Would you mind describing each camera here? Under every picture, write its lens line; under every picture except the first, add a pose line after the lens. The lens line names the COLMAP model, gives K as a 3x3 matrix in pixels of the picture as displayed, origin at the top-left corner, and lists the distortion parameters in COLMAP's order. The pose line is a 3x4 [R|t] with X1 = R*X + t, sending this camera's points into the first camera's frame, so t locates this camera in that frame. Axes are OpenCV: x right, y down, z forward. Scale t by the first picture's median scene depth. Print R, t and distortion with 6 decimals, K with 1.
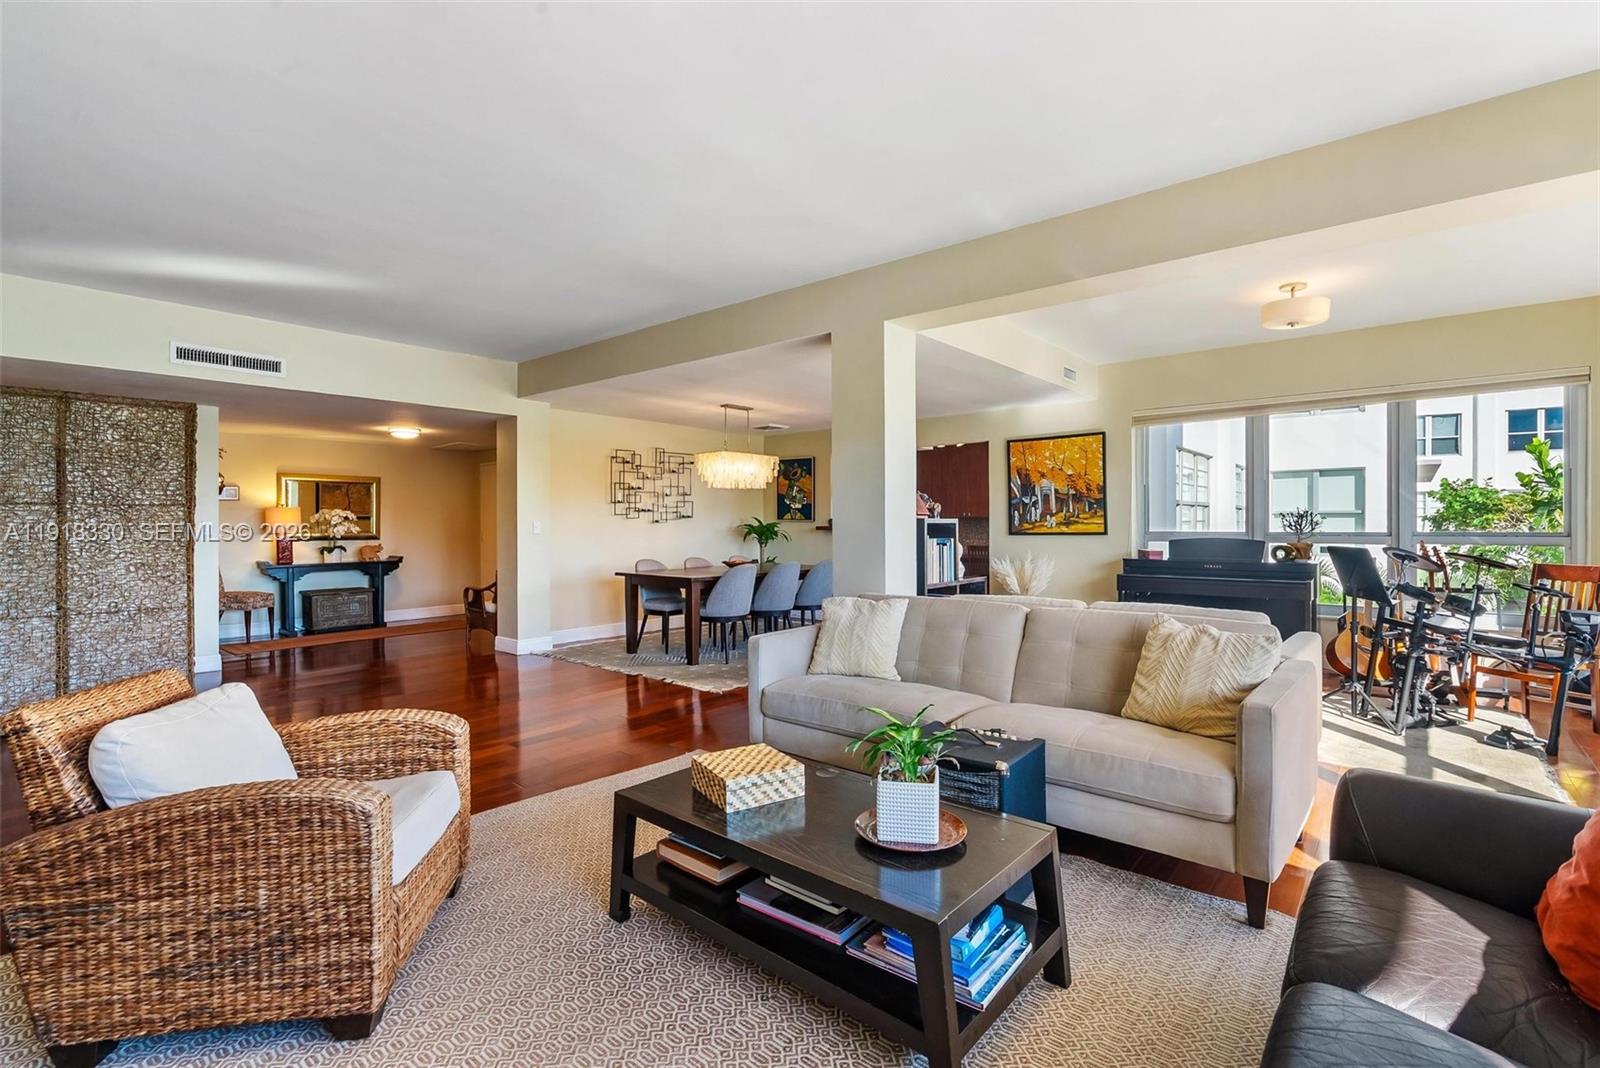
lens RADIAL K [[730.0, 0, 793.0], [0, 730.0, 527.0], [0, 0, 1]] dist [-0.006601, 0.002988]
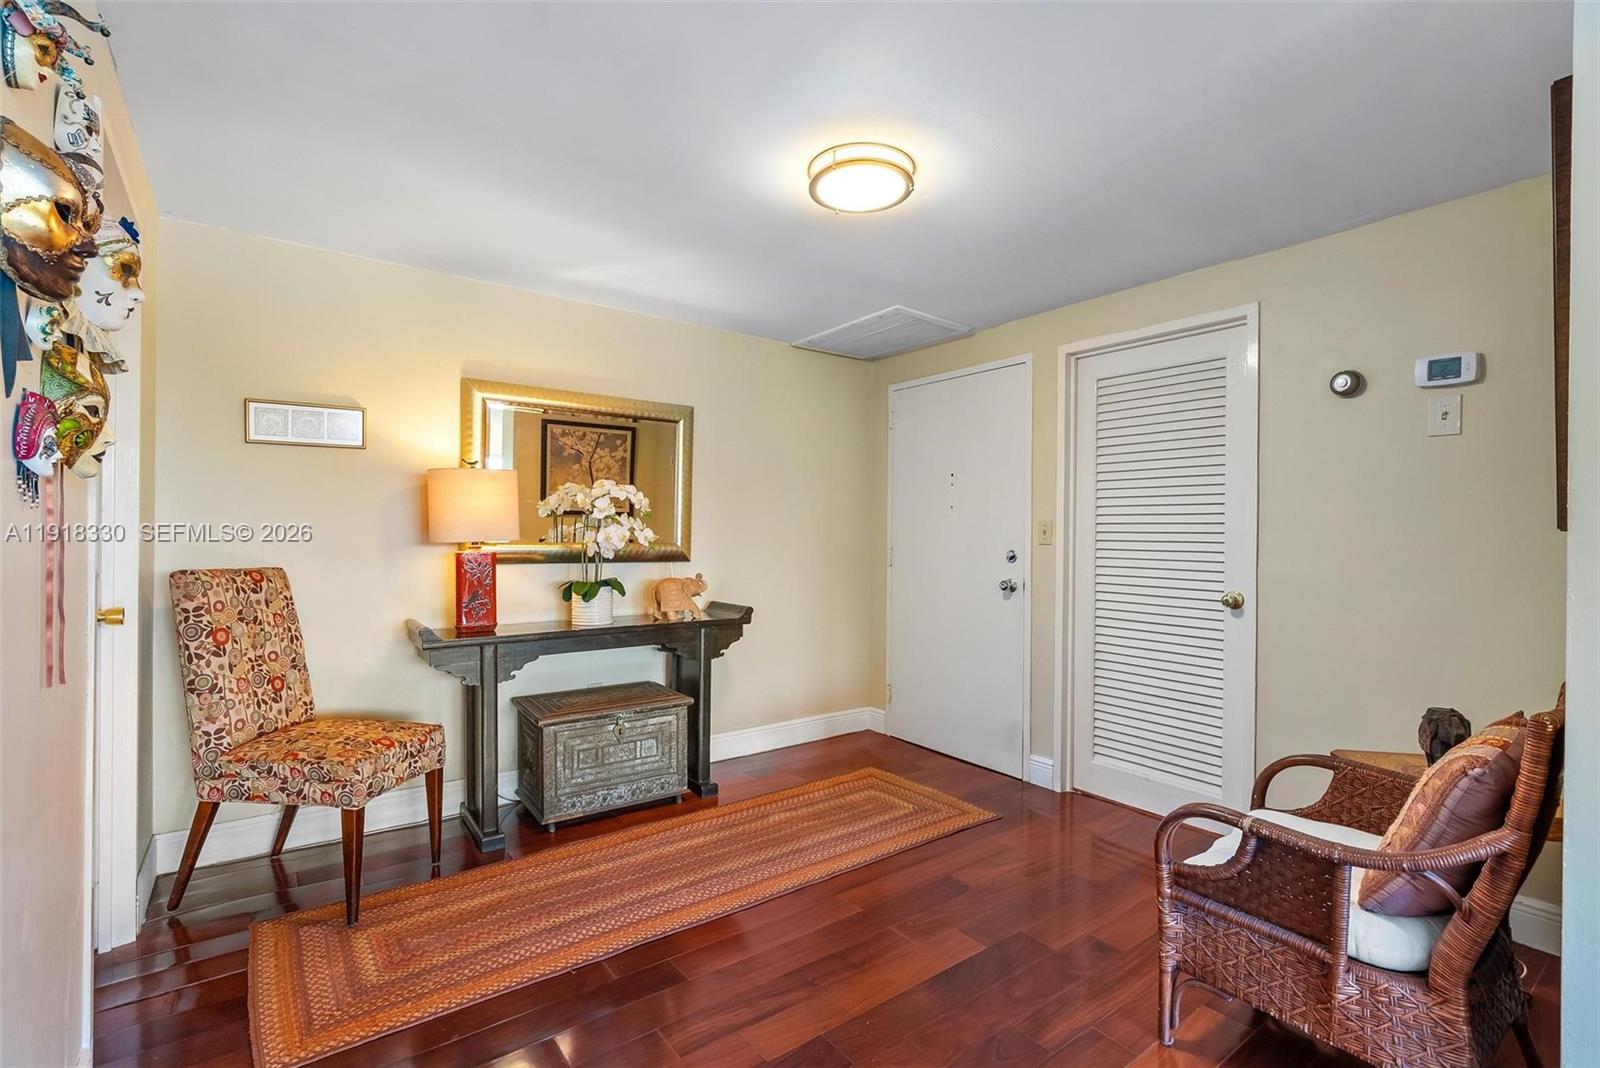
lens RADIAL K [[730.0, 0, 793.7], [0, 730.0, 529.5], [0, 0, 1]] dist [-0.006601, 0.002988]
pose [[0.975053, 0.012167, -0.221639, -0.449795], [-0.014213, 0.999870, -0.007637, 0.002068], [0.221517, 0.010596, 0.975099, 0.659003]]
